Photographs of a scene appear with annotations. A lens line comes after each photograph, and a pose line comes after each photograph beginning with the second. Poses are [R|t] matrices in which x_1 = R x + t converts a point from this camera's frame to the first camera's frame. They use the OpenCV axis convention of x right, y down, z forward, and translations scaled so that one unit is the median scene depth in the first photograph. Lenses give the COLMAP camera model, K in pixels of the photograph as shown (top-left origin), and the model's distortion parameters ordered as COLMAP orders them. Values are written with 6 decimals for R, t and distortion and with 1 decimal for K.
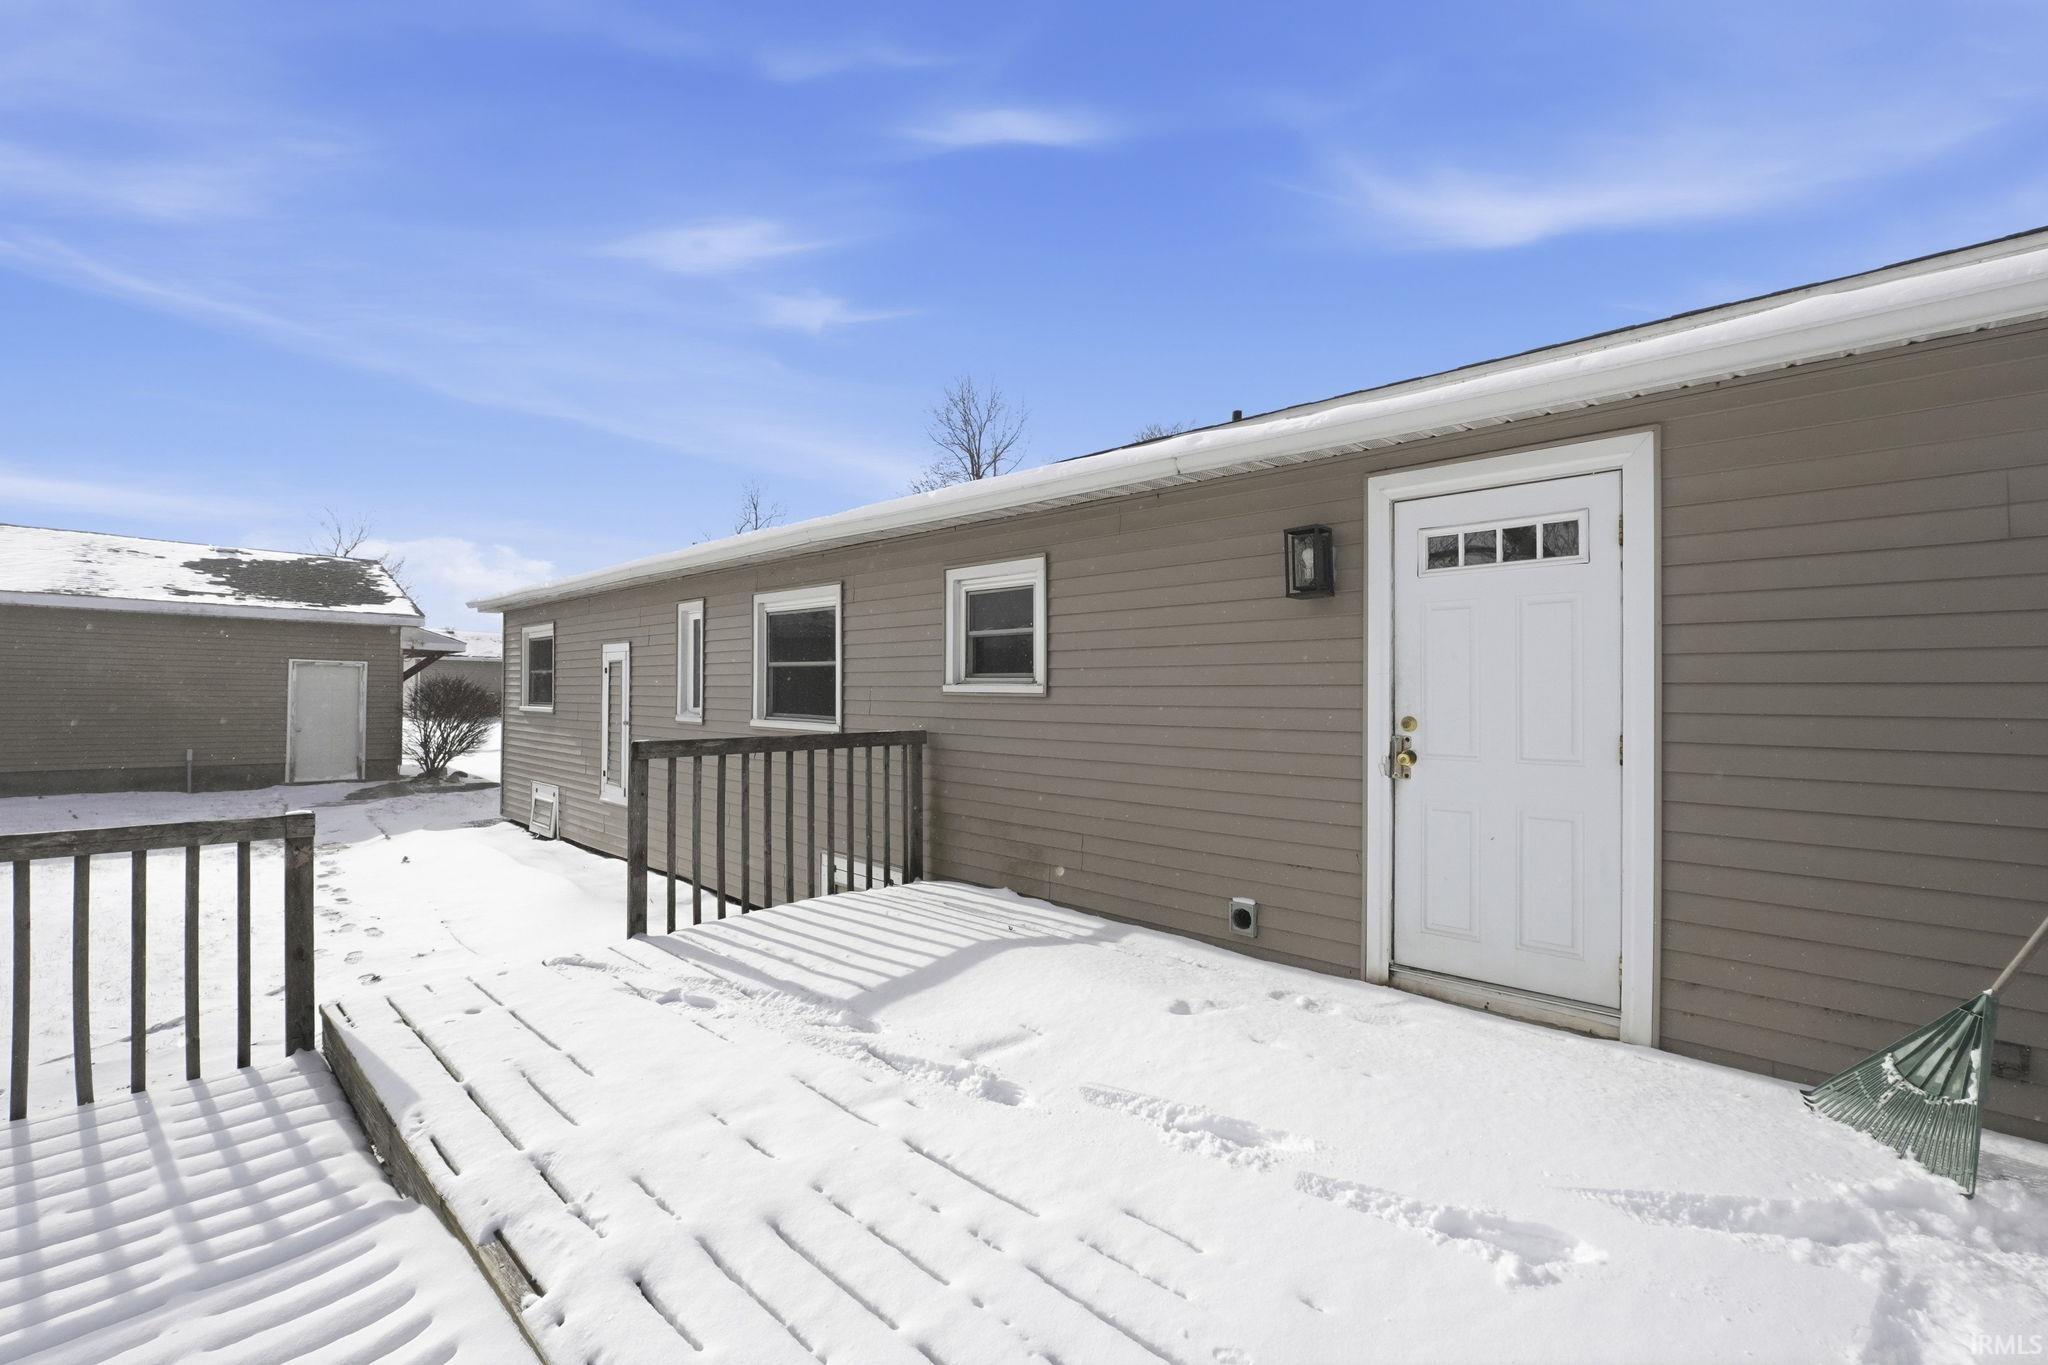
lens RADIAL K [[859.5, 0, 1024.0], [0, 859.5, 682.5], [0, 0, 1]] dist [-0.009269, 0.000162]
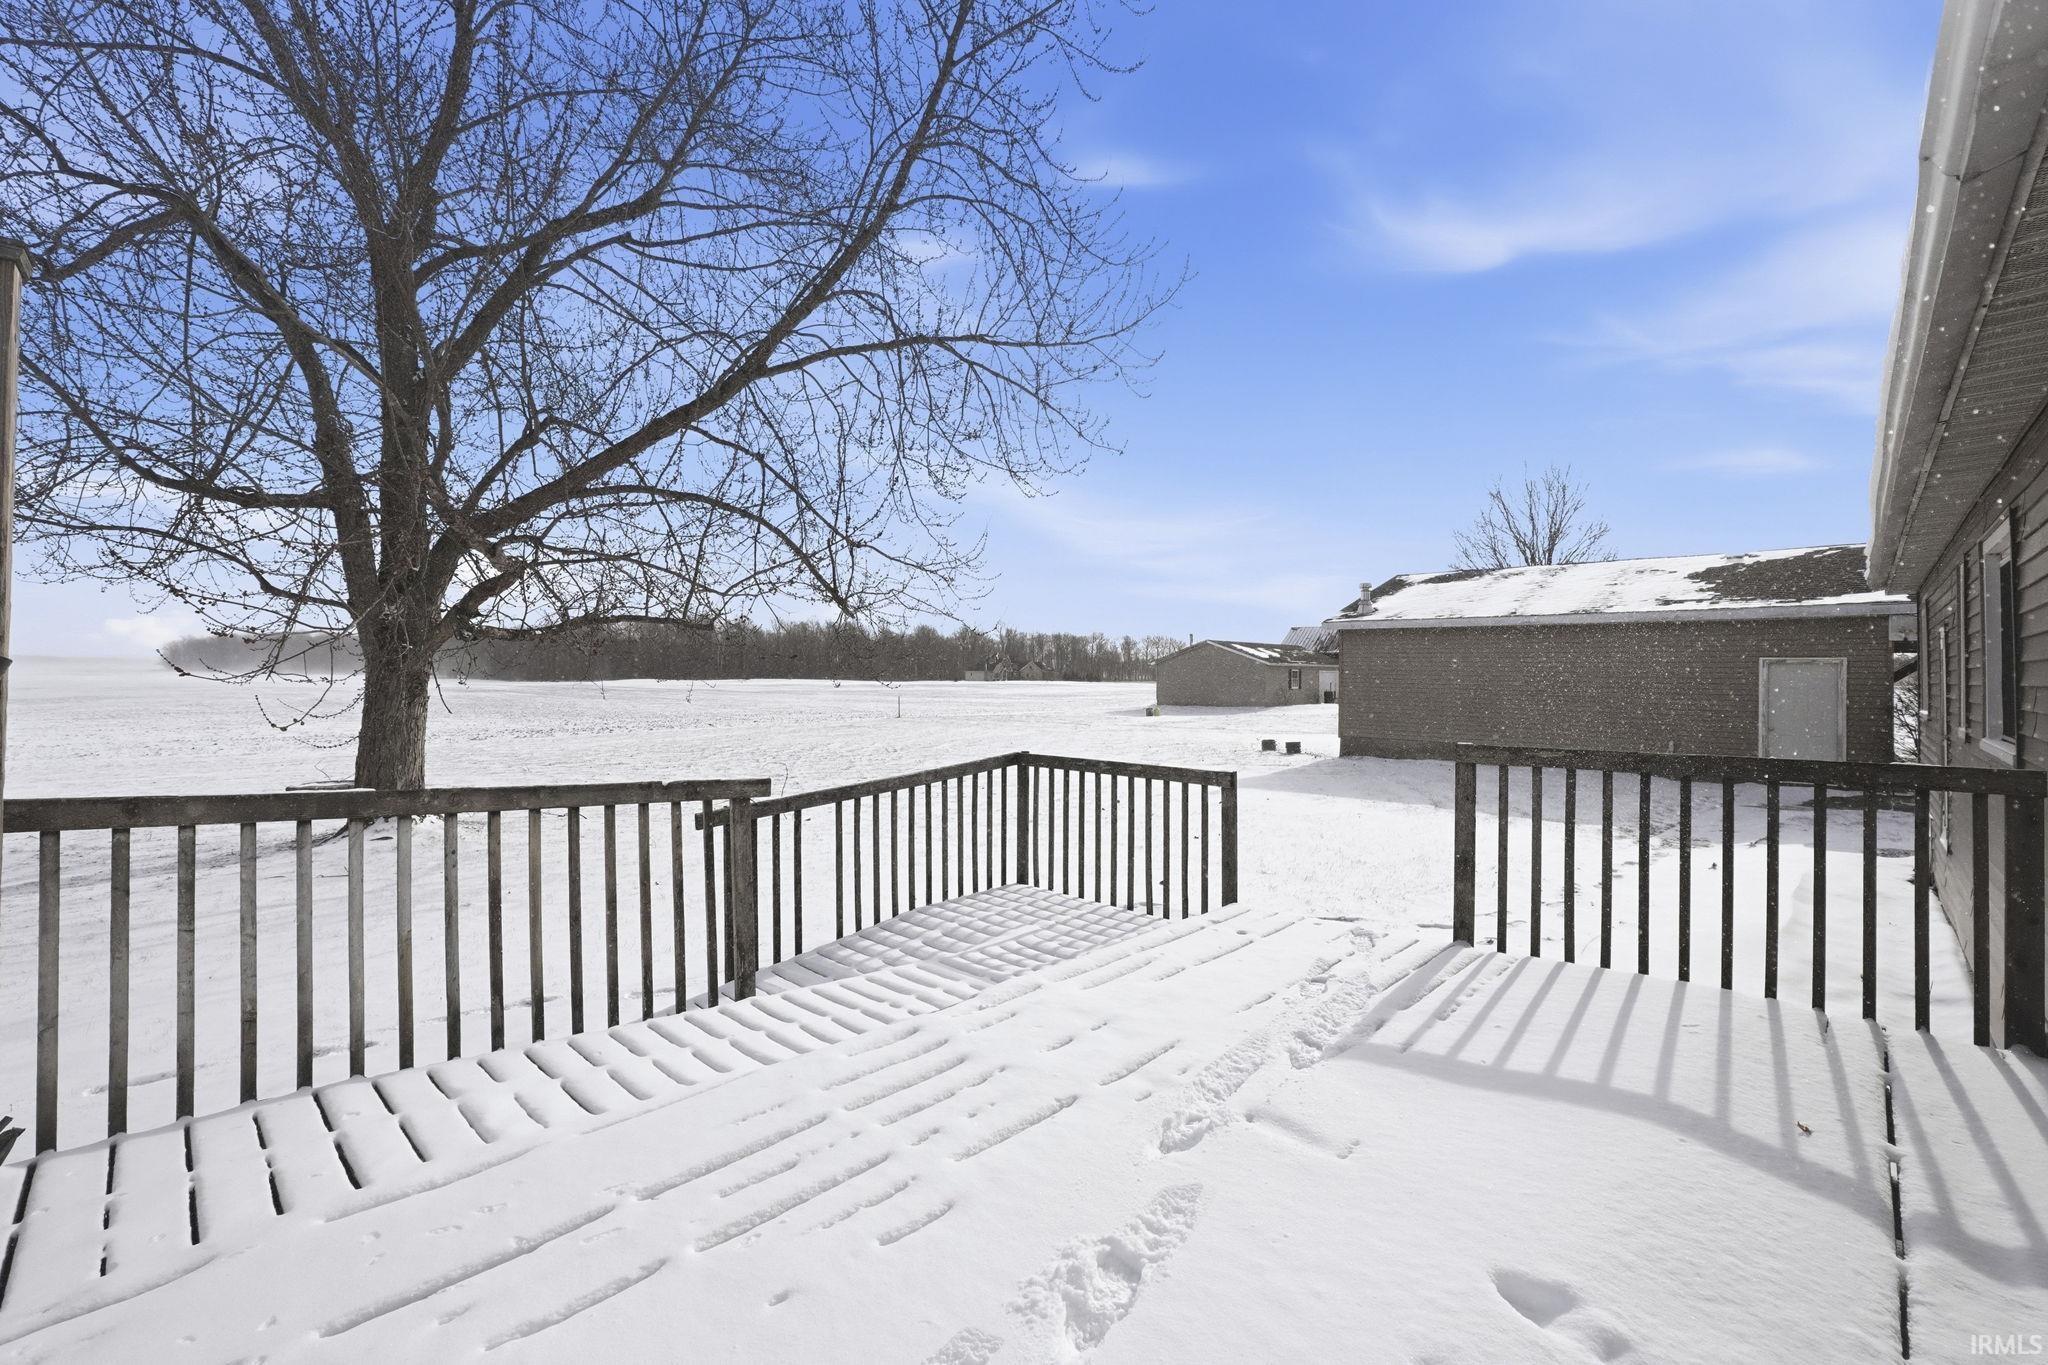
lens RADIAL K [[859.5, 0, 1024.0], [0, 859.5, 682.5], [0, 0, 1]] dist [-0.009269, 0.000162]
pose [[0.003461, -0.003356, -0.999988, 0.560117], [0.007197, 0.999969, -0.003331, -0.004783], [0.999968, -0.007185, 0.003485, 0.524868]]
